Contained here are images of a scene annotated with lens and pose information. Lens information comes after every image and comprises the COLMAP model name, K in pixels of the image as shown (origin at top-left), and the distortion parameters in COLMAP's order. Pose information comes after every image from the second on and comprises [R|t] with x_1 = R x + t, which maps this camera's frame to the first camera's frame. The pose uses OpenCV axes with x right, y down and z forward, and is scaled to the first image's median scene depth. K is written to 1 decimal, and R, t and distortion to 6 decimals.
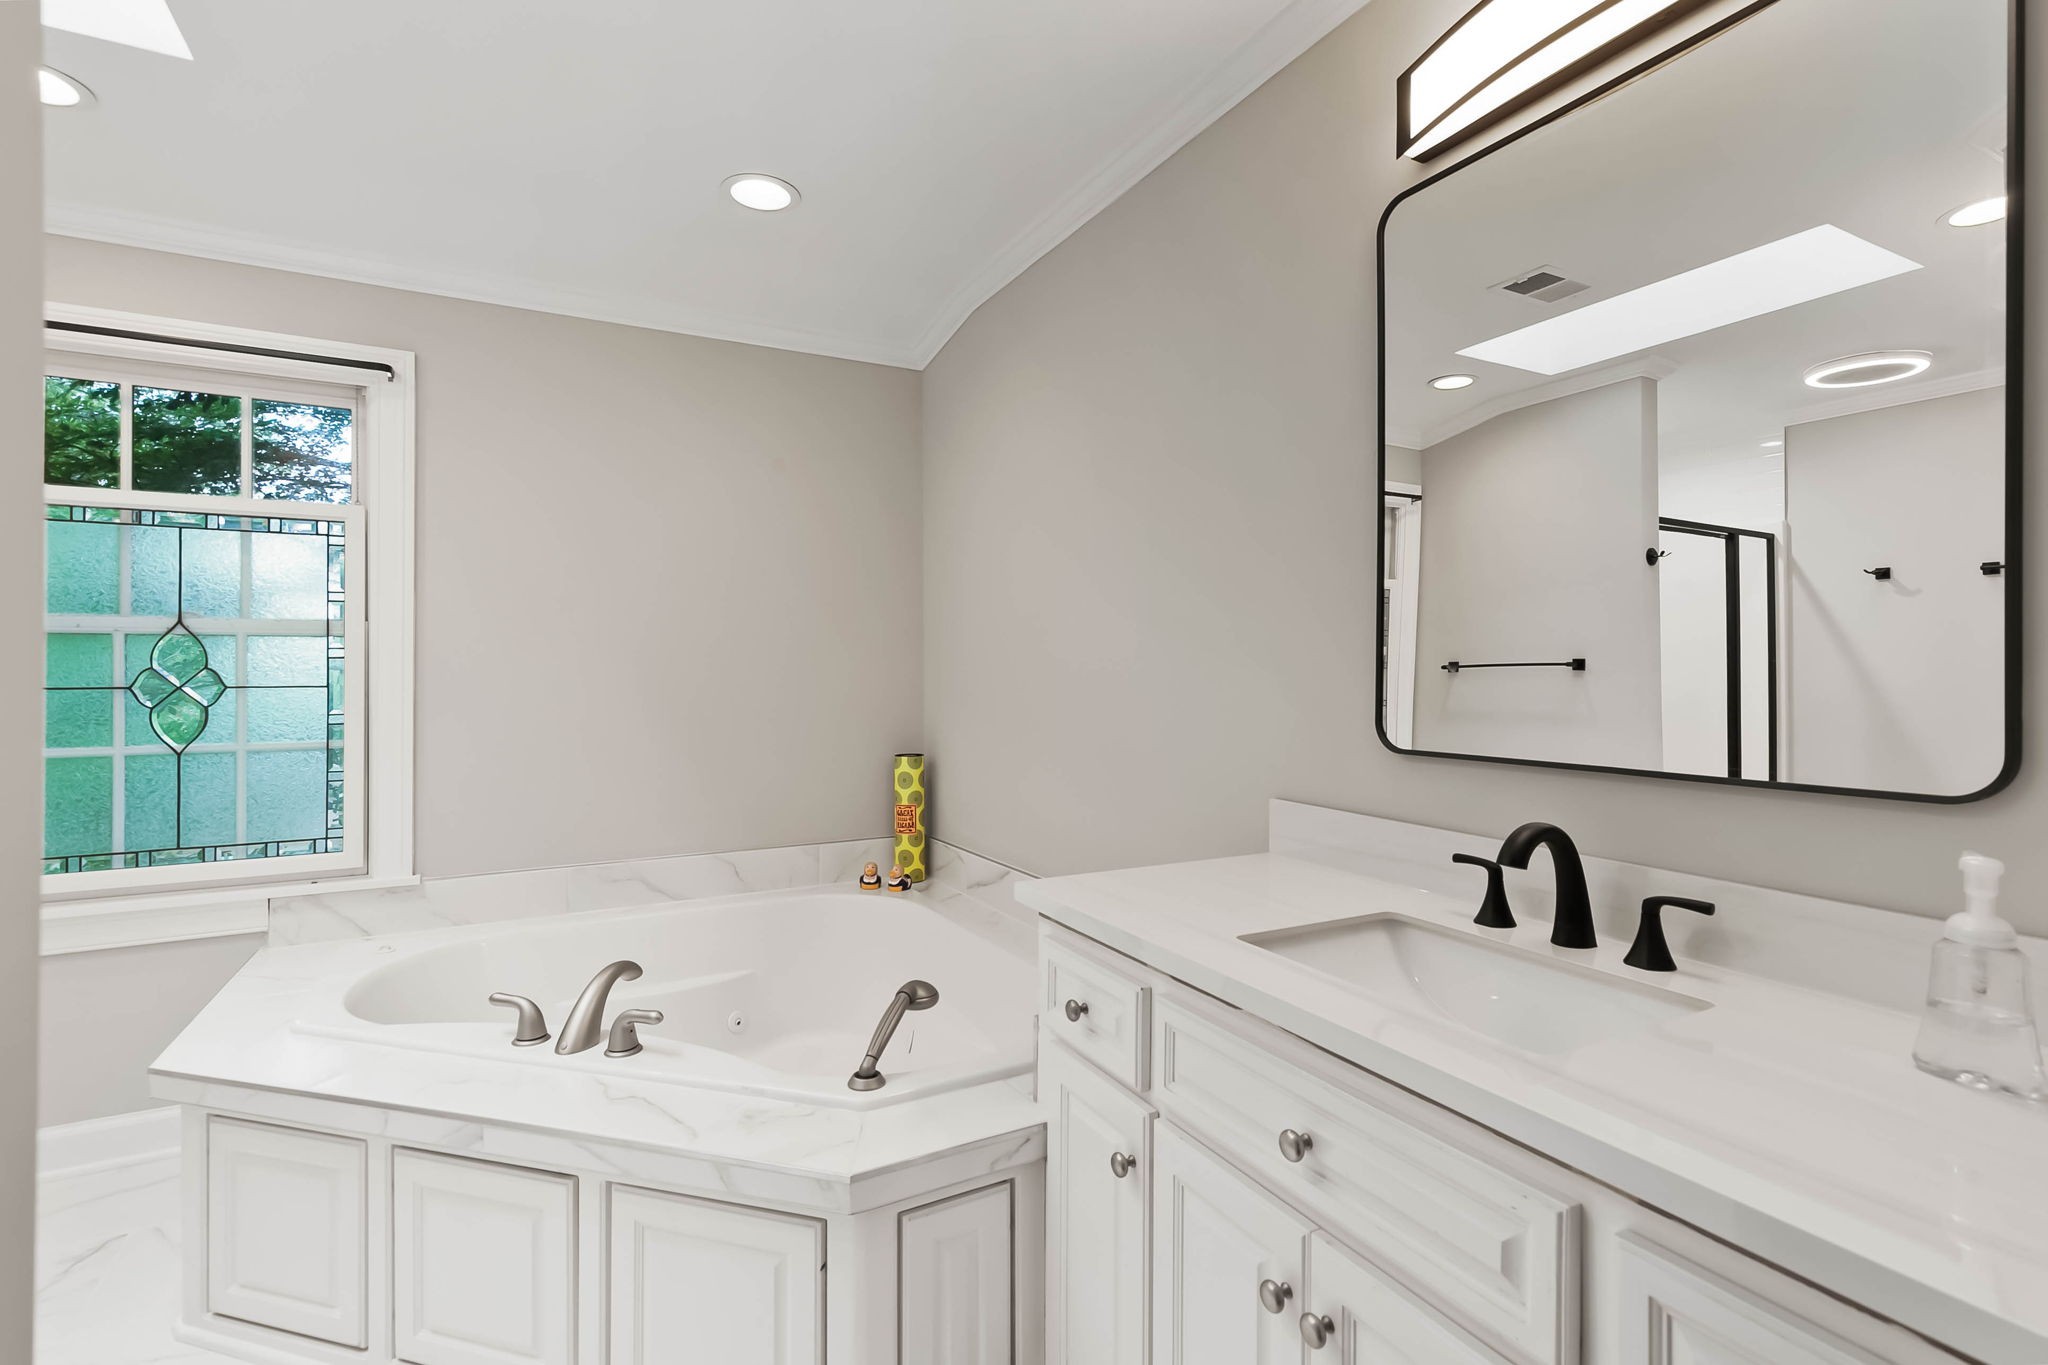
lens RADIAL K [[946.7, 0, 1021.7], [0, 946.7, 674.1], [0, 0, 1]] dist [0.006046, -0.000096]
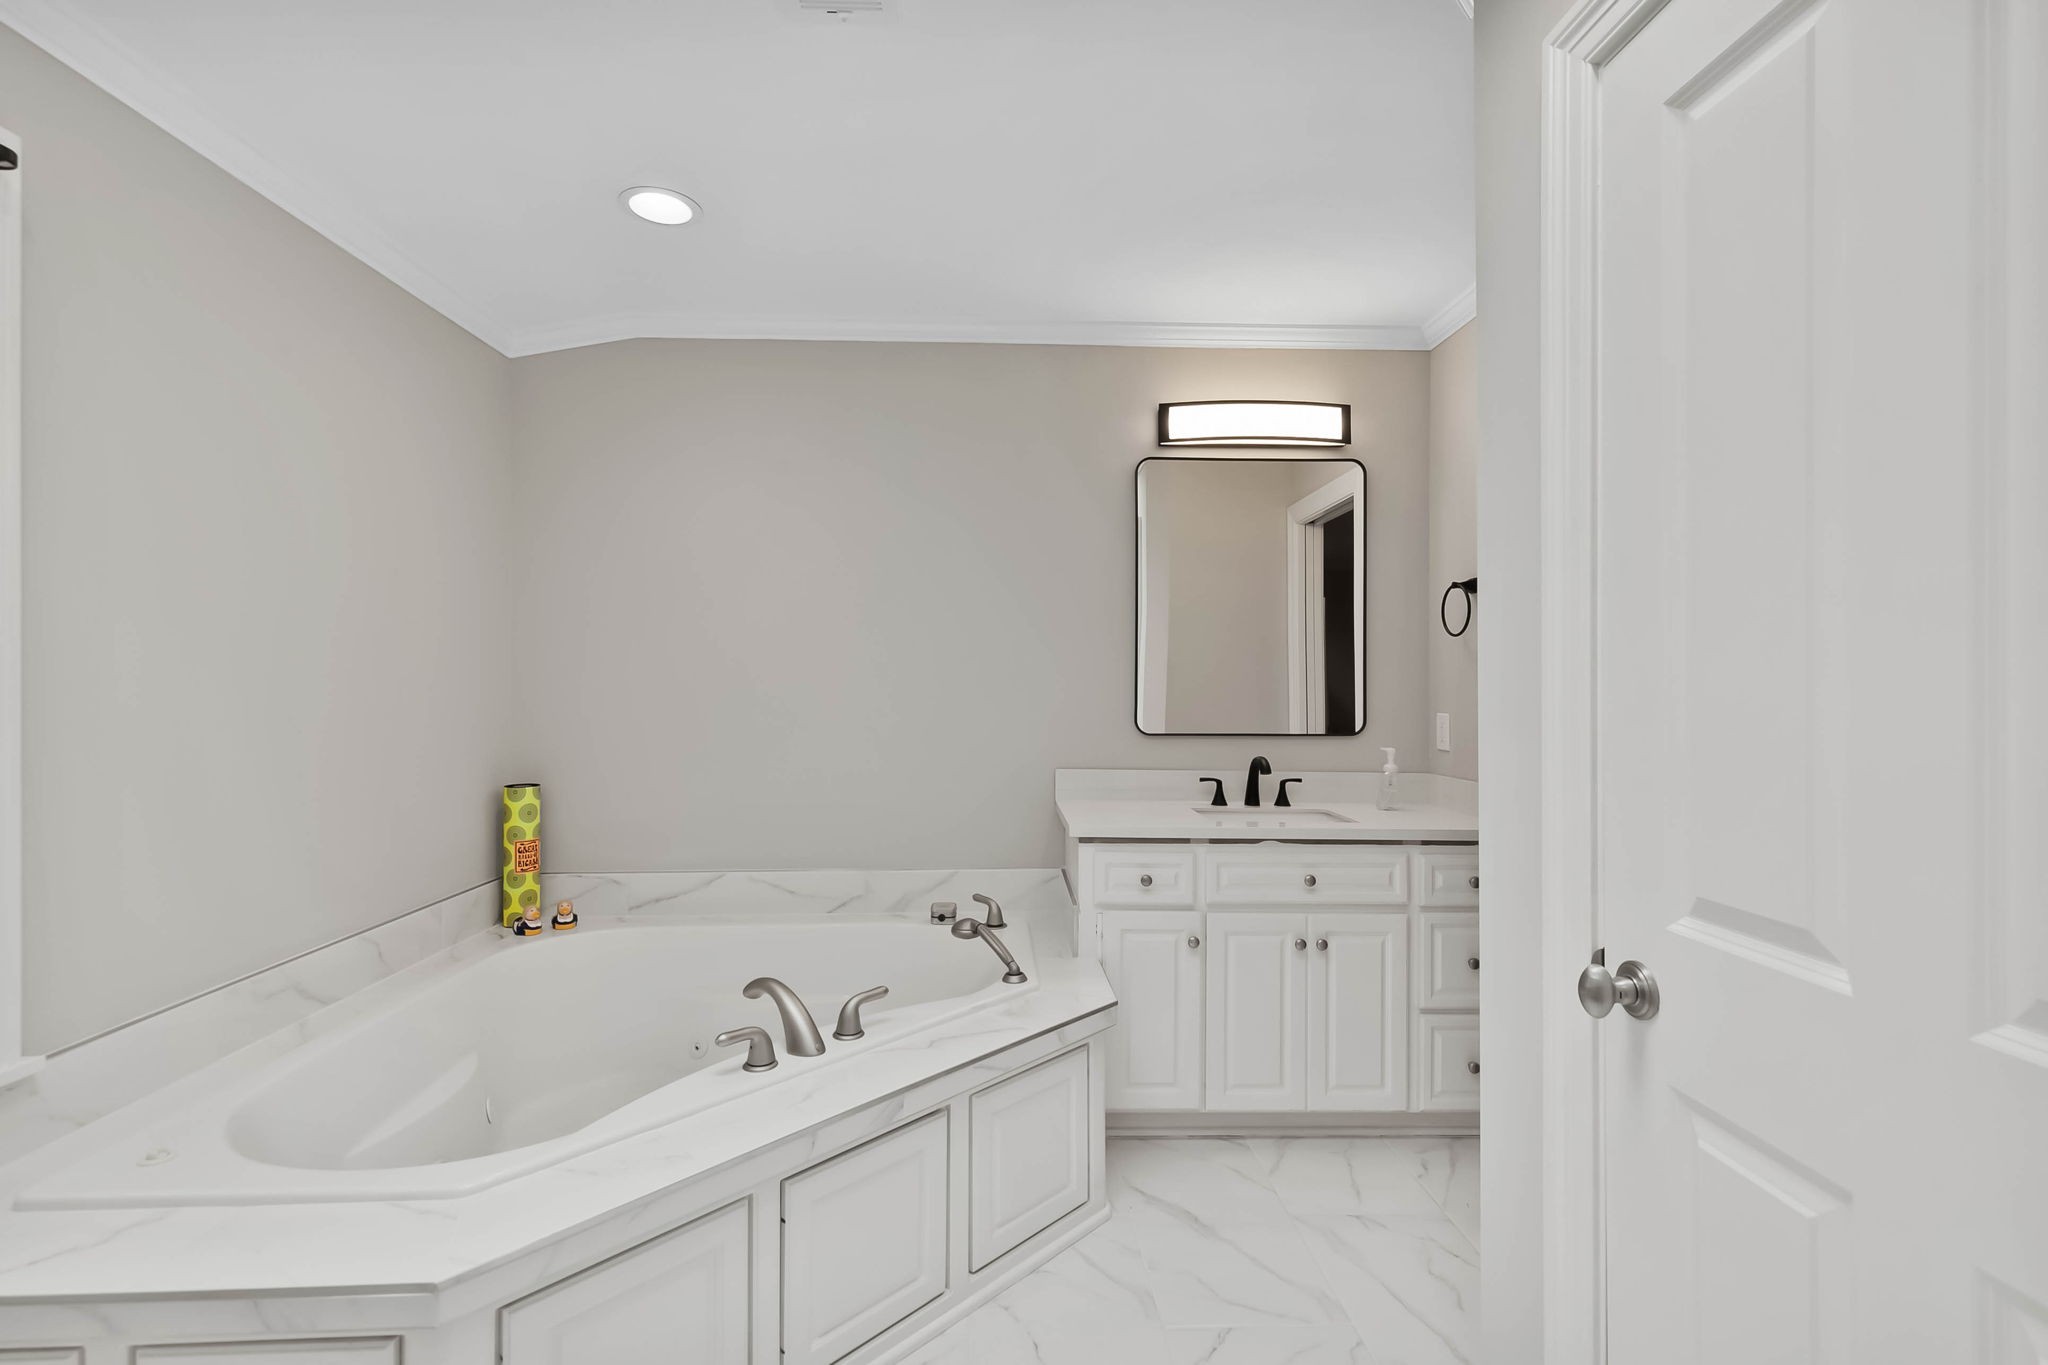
lens RADIAL K [[946.7, 0, 1015.5], [0, 946.7, 688.2], [0, 0, 1]] dist [0.006046, -0.000096]
pose [[0.445728, 0.000806, 0.895168, -1.425424], [0.000436, 0.999999, -0.001117, -0.013571], [-0.895168, 0.000888, 0.445727, 0.341588]]
